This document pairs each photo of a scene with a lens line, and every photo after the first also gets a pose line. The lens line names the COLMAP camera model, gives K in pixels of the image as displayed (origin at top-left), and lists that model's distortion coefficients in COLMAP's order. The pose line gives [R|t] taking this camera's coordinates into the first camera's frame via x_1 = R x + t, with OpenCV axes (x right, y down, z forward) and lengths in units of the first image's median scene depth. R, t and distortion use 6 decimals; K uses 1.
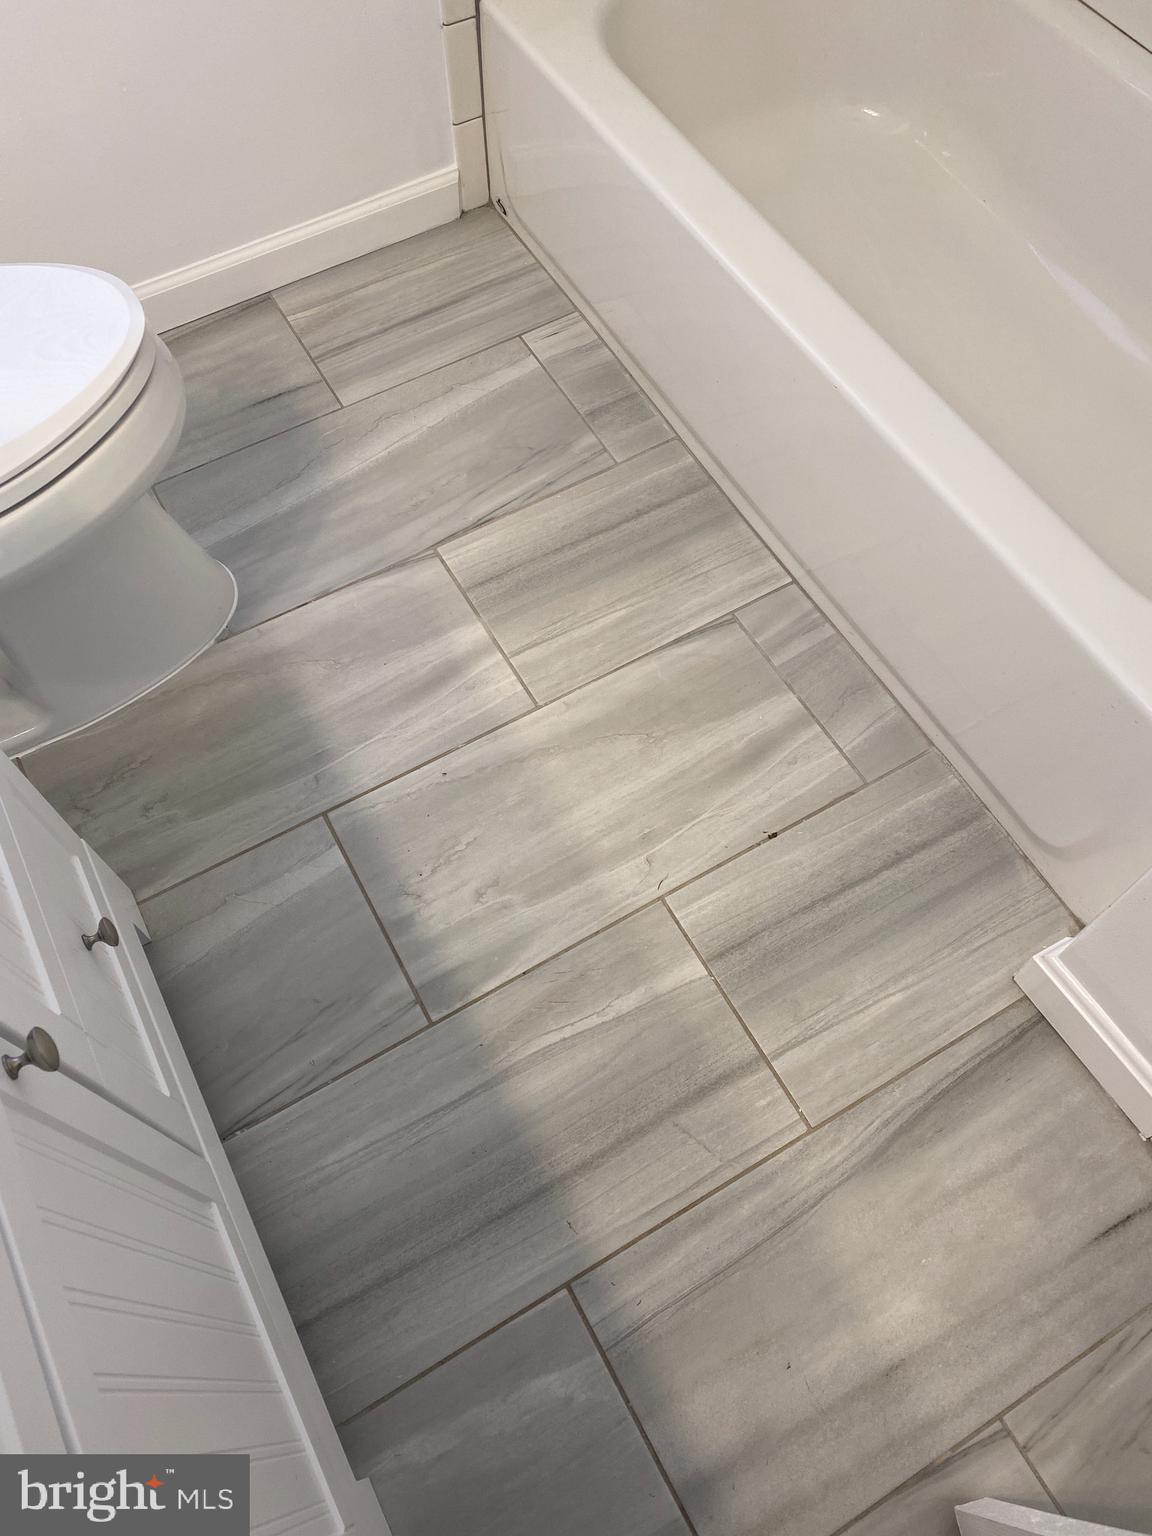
lens RADIAL K [[1187.2, 0, 571.9], [0, 1187.2, 746.9], [0, 0, 1]] dist [-0.001122, -0.003683]
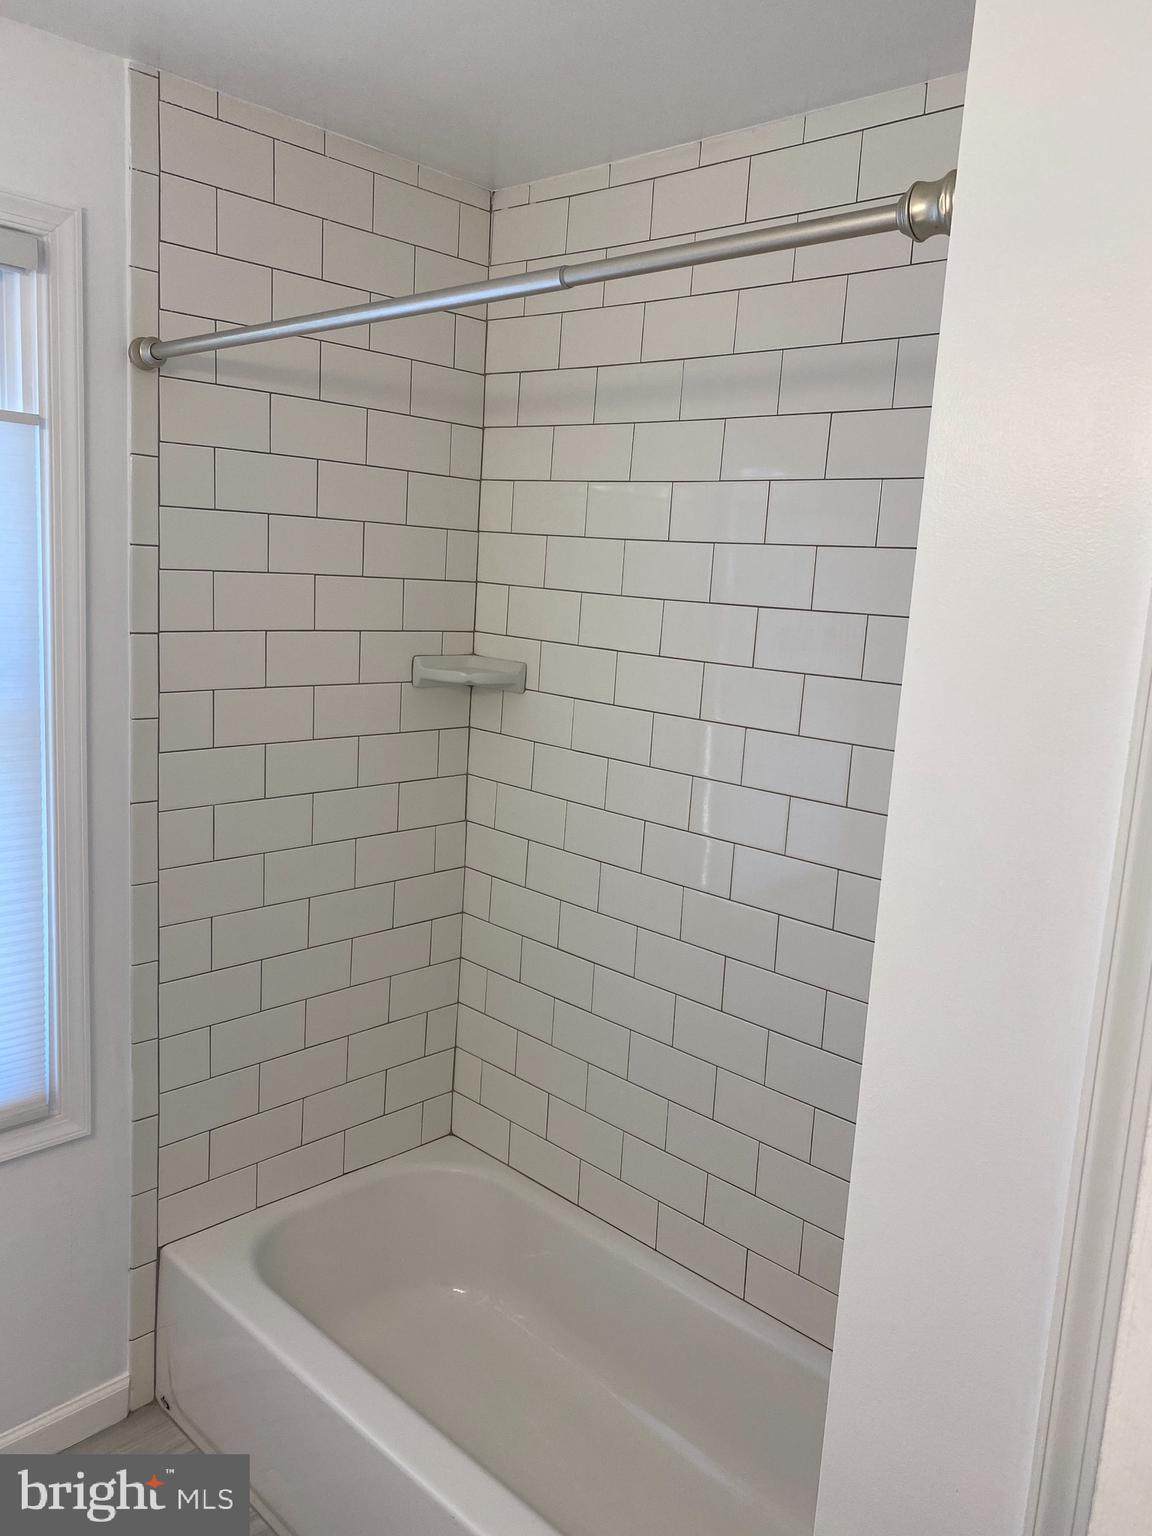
lens RADIAL K [[1187.2, 0, 571.9], [0, 1187.2, 746.9], [0, 0, 1]] dist [-0.001122, -0.003683]
pose [[0.955900, 0.022045, 0.292864, -0.032650], [0.216969, 0.619057, -0.754780, 0.127764], [-0.197939, 0.785037, 0.586973, -0.304782]]
